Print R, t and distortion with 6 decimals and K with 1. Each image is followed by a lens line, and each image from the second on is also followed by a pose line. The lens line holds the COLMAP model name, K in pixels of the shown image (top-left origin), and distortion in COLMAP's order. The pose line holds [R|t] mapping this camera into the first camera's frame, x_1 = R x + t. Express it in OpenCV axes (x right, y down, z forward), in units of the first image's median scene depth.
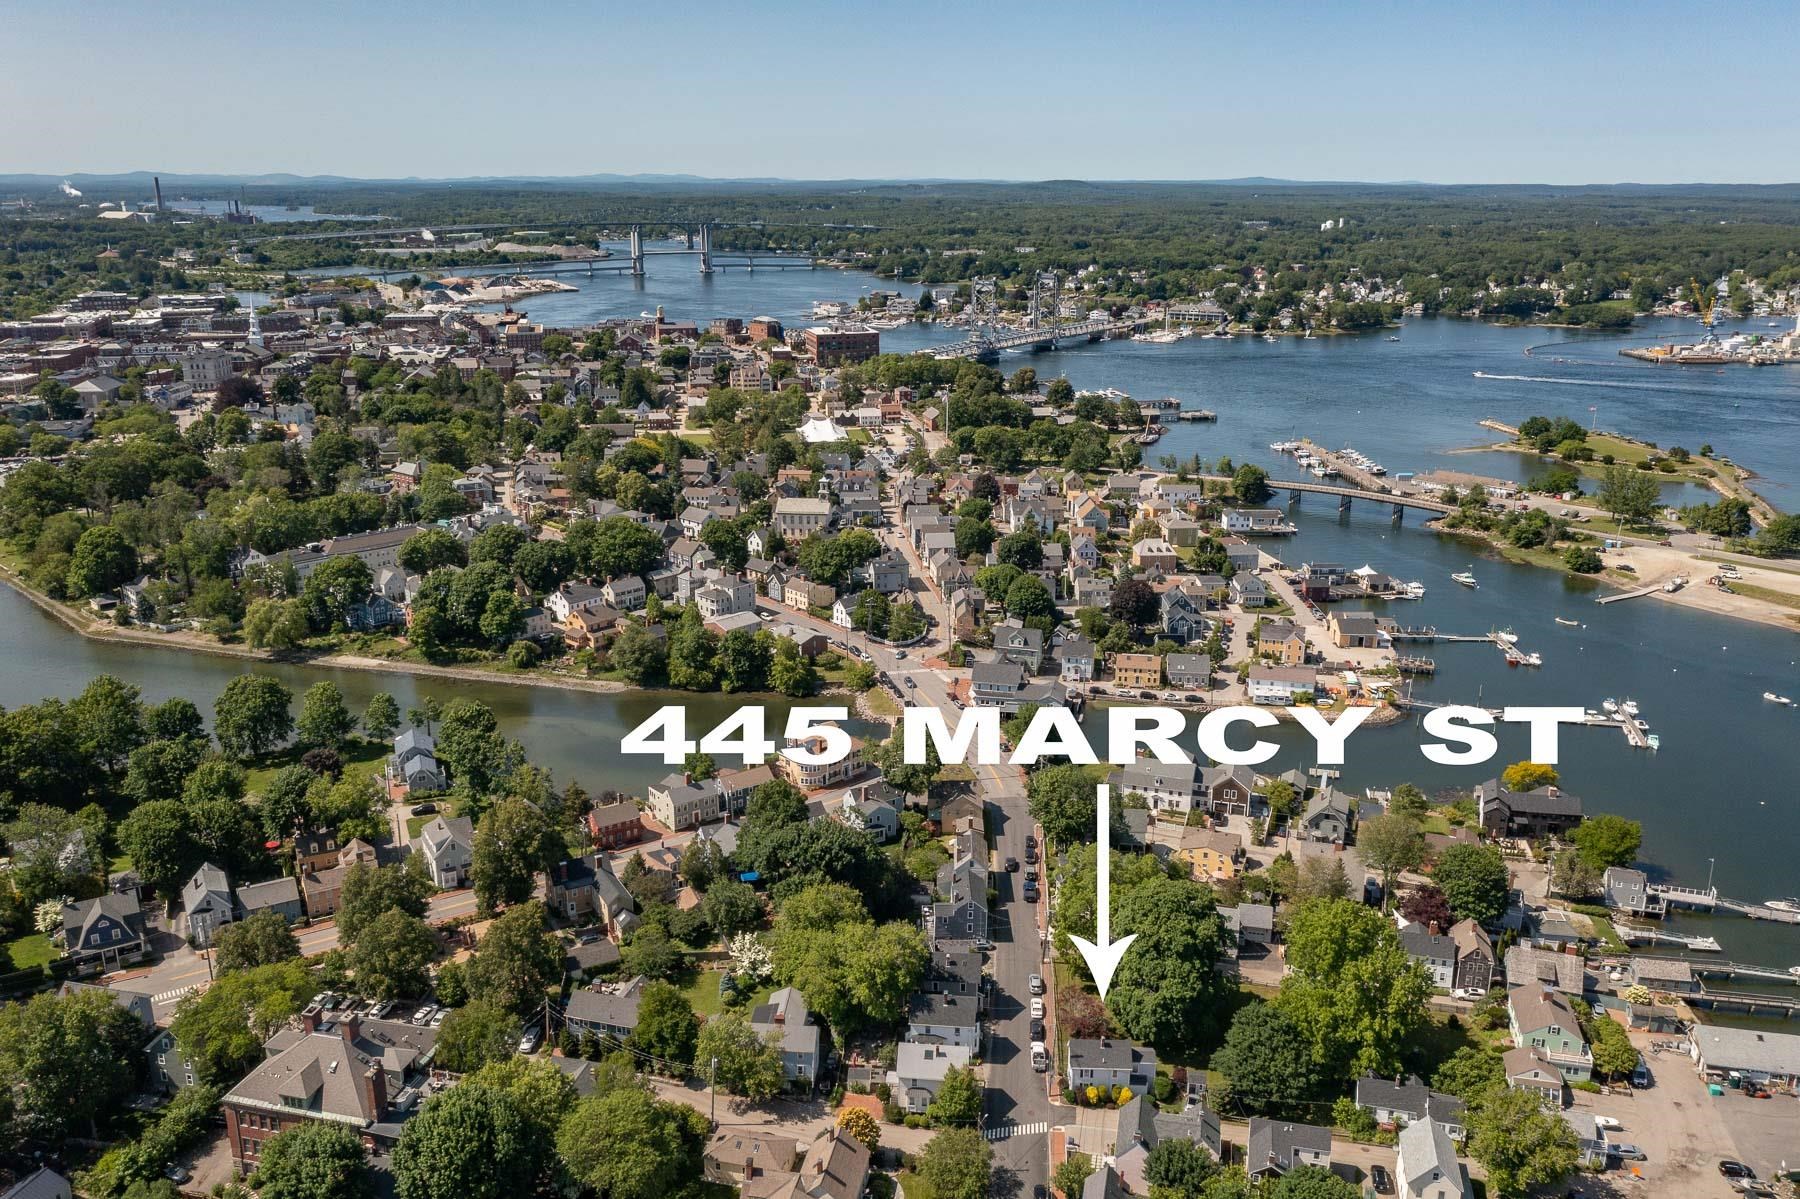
lens RADIAL K [[1409.3, 0, 900.0], [0, 1409.3, 599.5], [0, 0, 1]] dist [-0.012444, 0.003741]
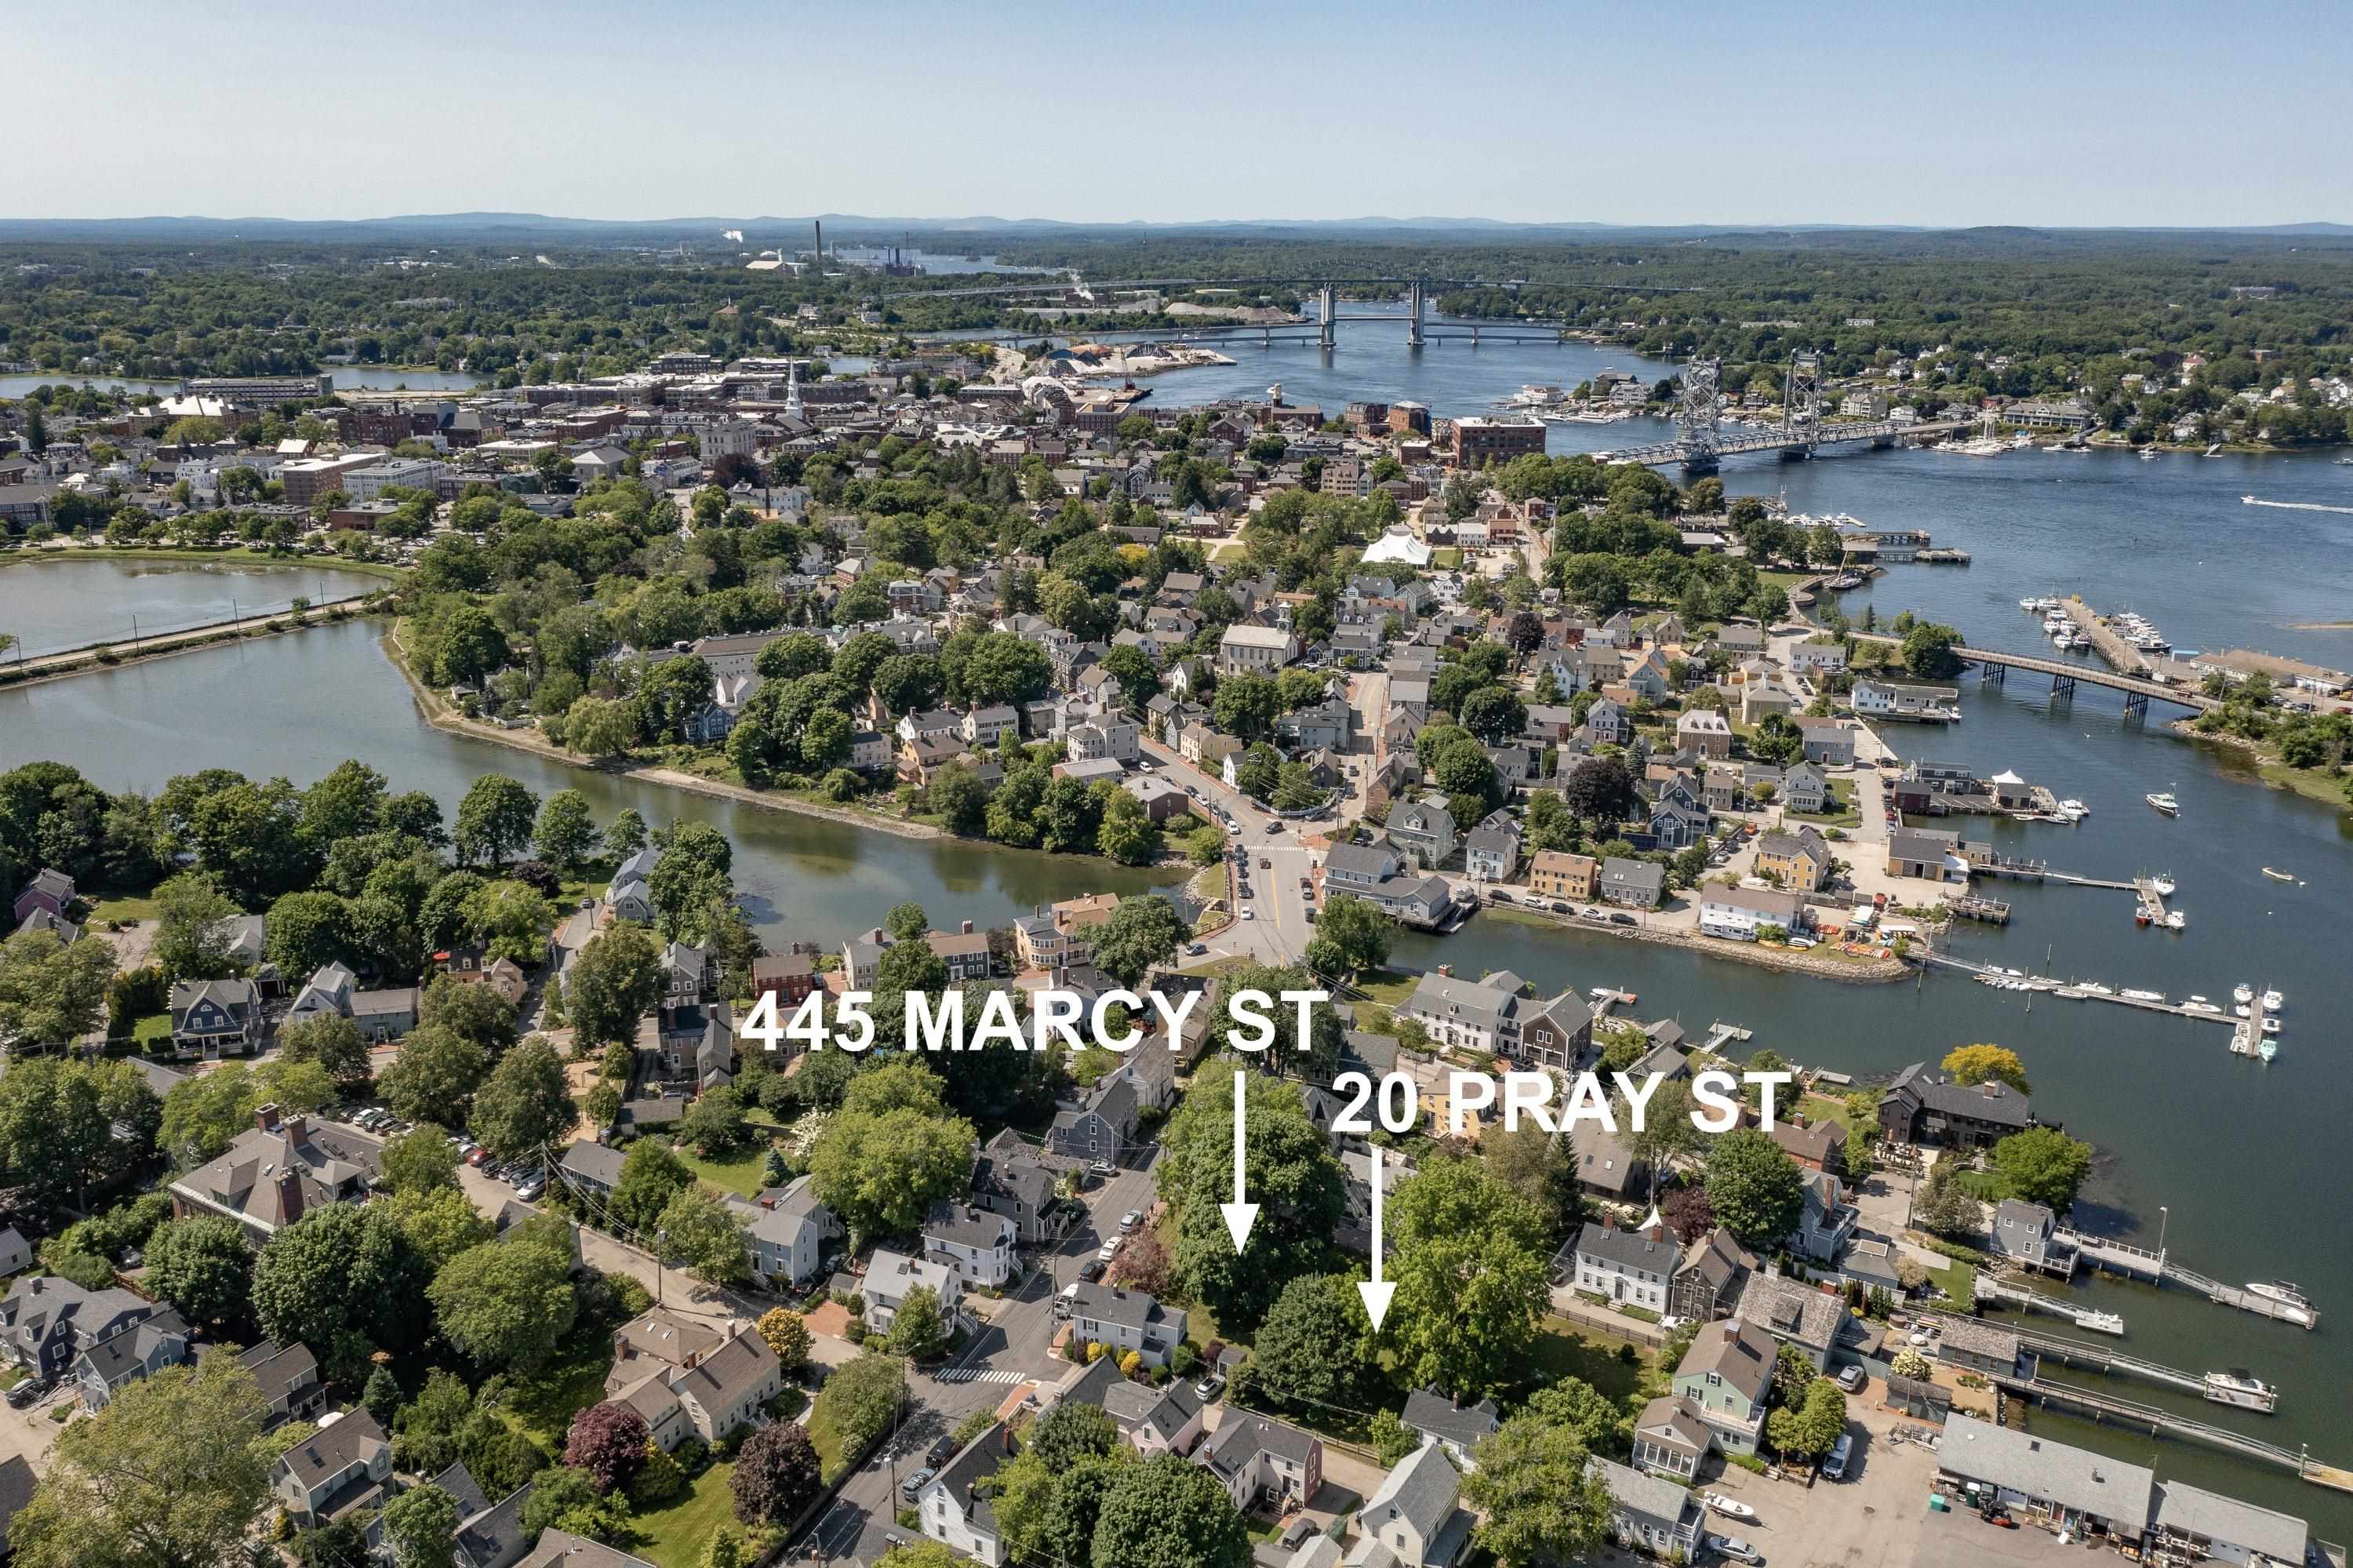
lens RADIAL K [[1855.3, 0, 1176.5], [0, 1855.3, 784.0], [0, 0, 1]] dist [-0.015811, 0.011375]
pose [[0.954525, 0.086107, -0.285424, 0.236270], [-0.085179, 0.996242, 0.015688, 0.003966], [0.285702, 0.009338, 0.958273, -0.001984]]
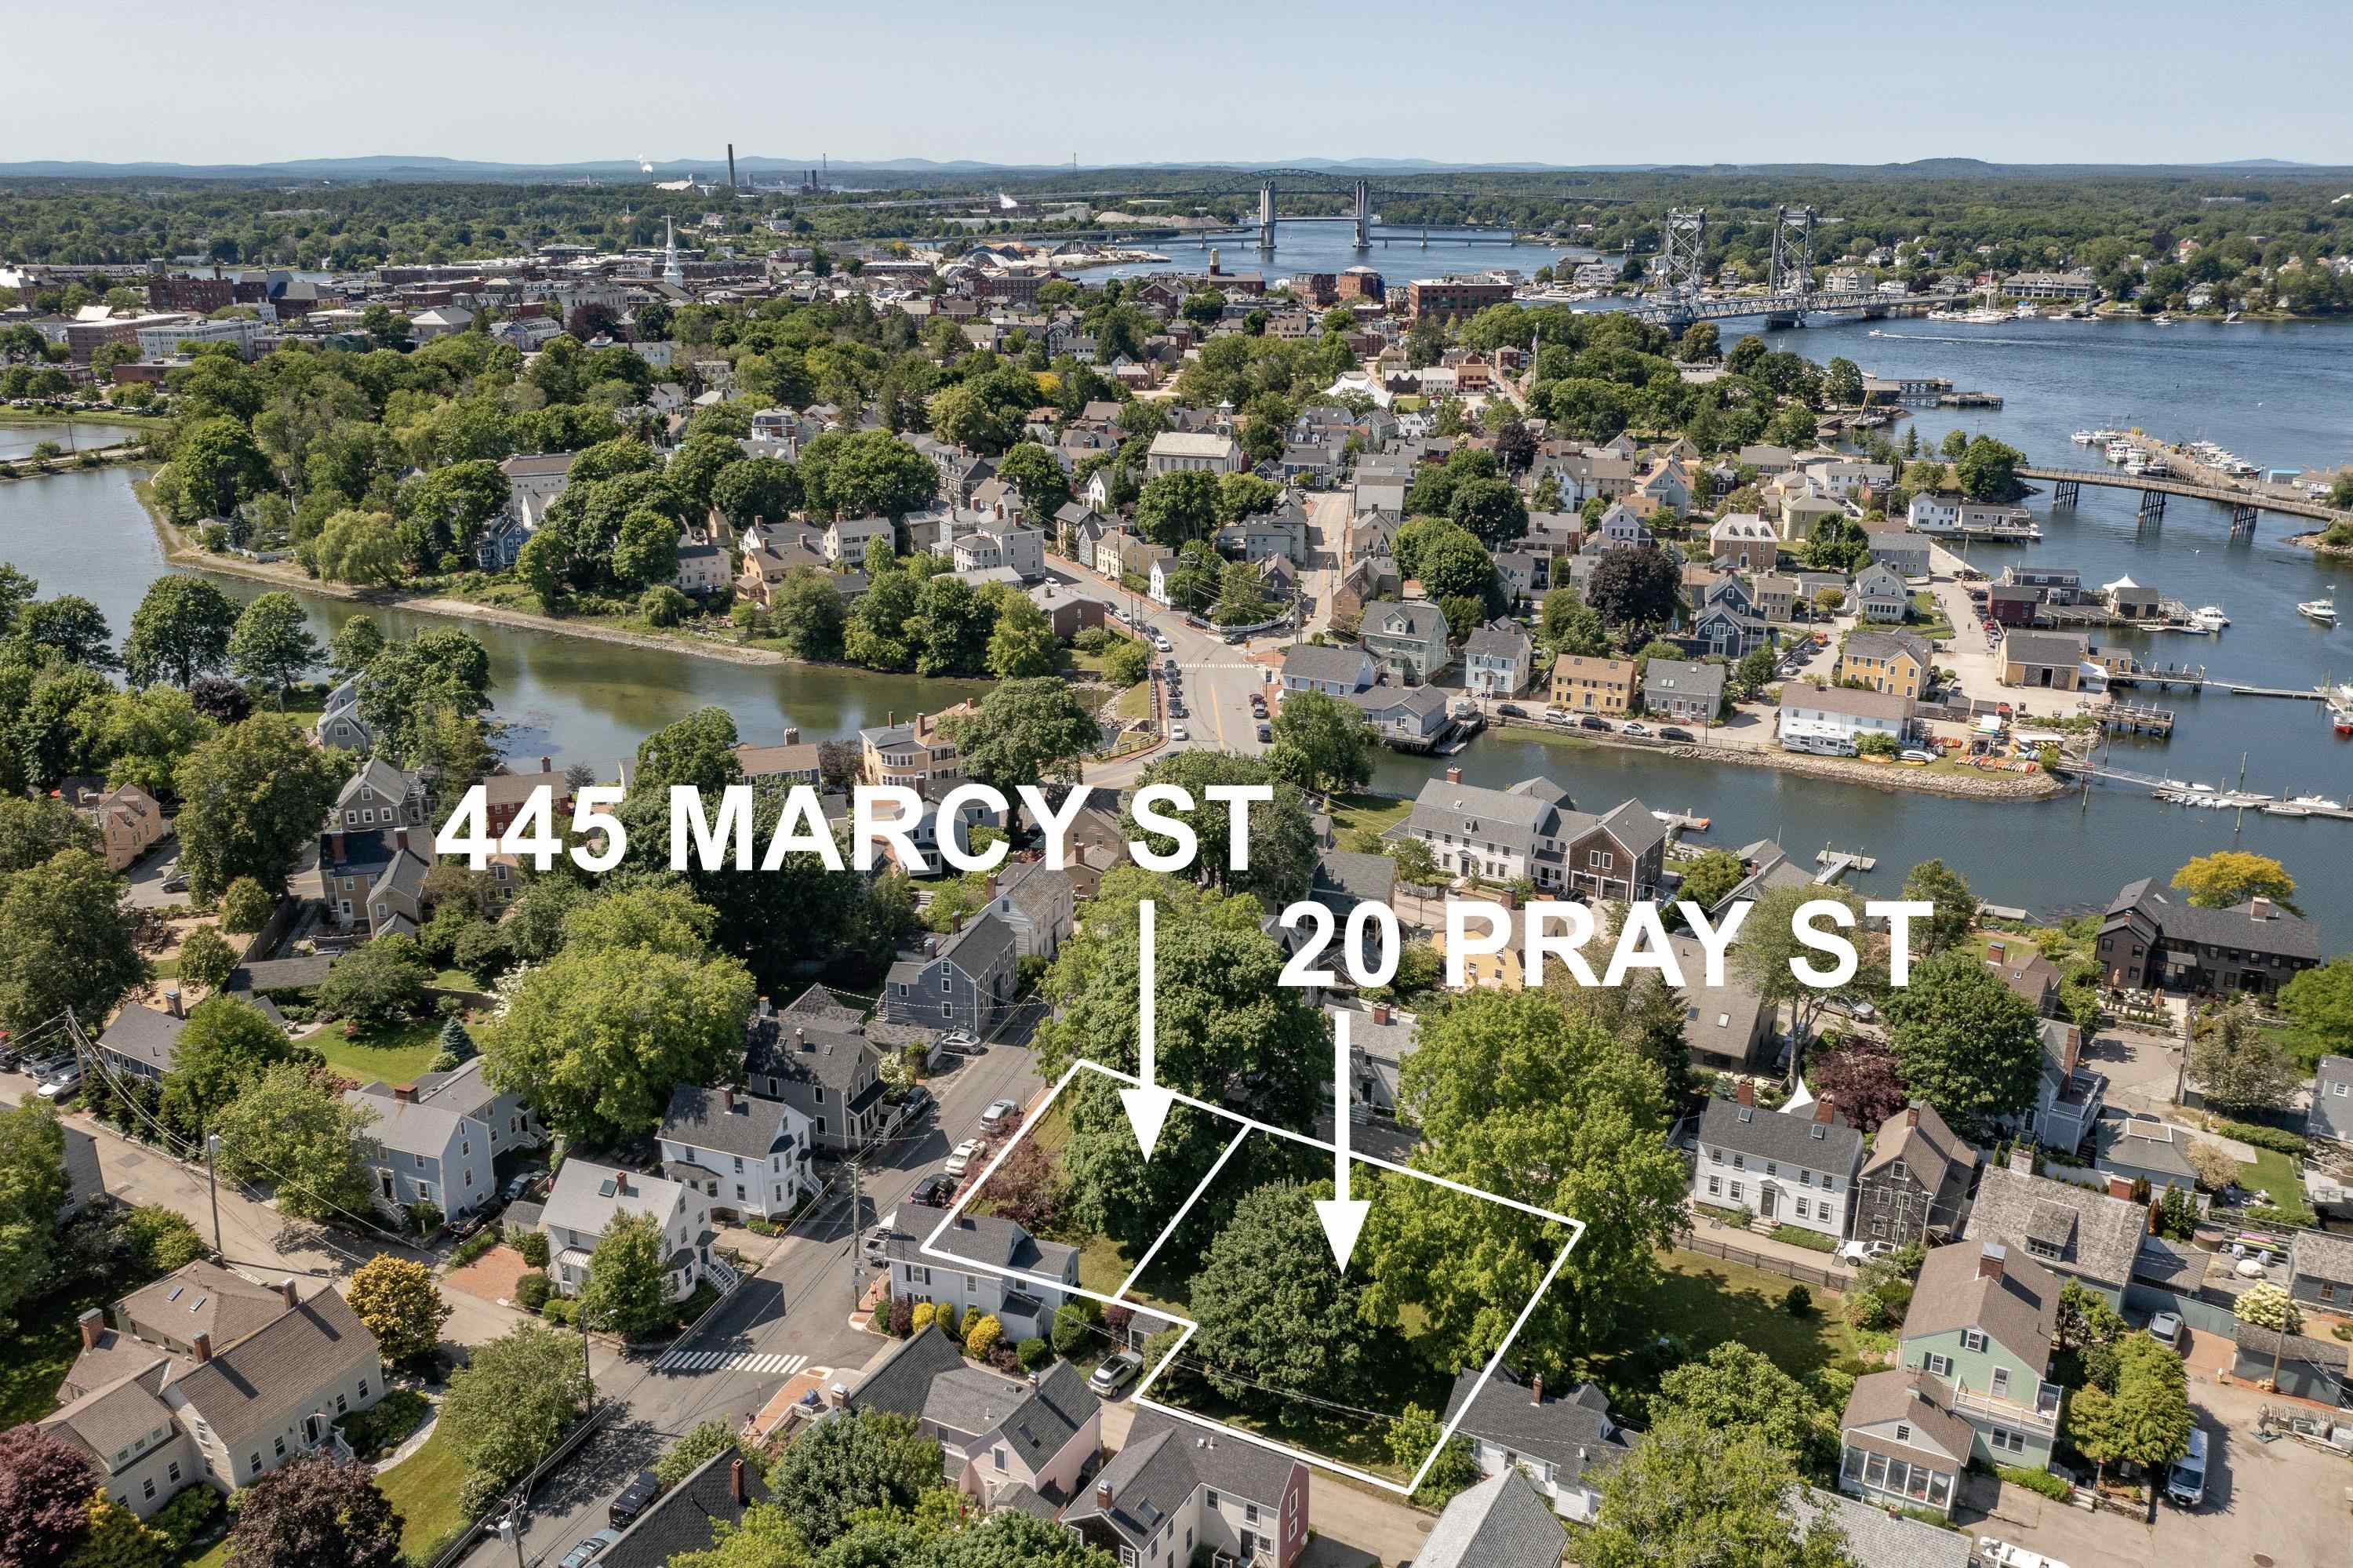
lens RADIAL K [[1887.7, 0, 1187.7], [0, 1887.7, 782.3], [0, 0, 1]] dist [-0.014899, 0.006351]
pose [[0.965465, 0.080463, -0.247795, 0.191864], [-0.074421, 0.996658, 0.033667, 0.072201], [0.249676, -0.014063, 0.968227, 0.206118]]
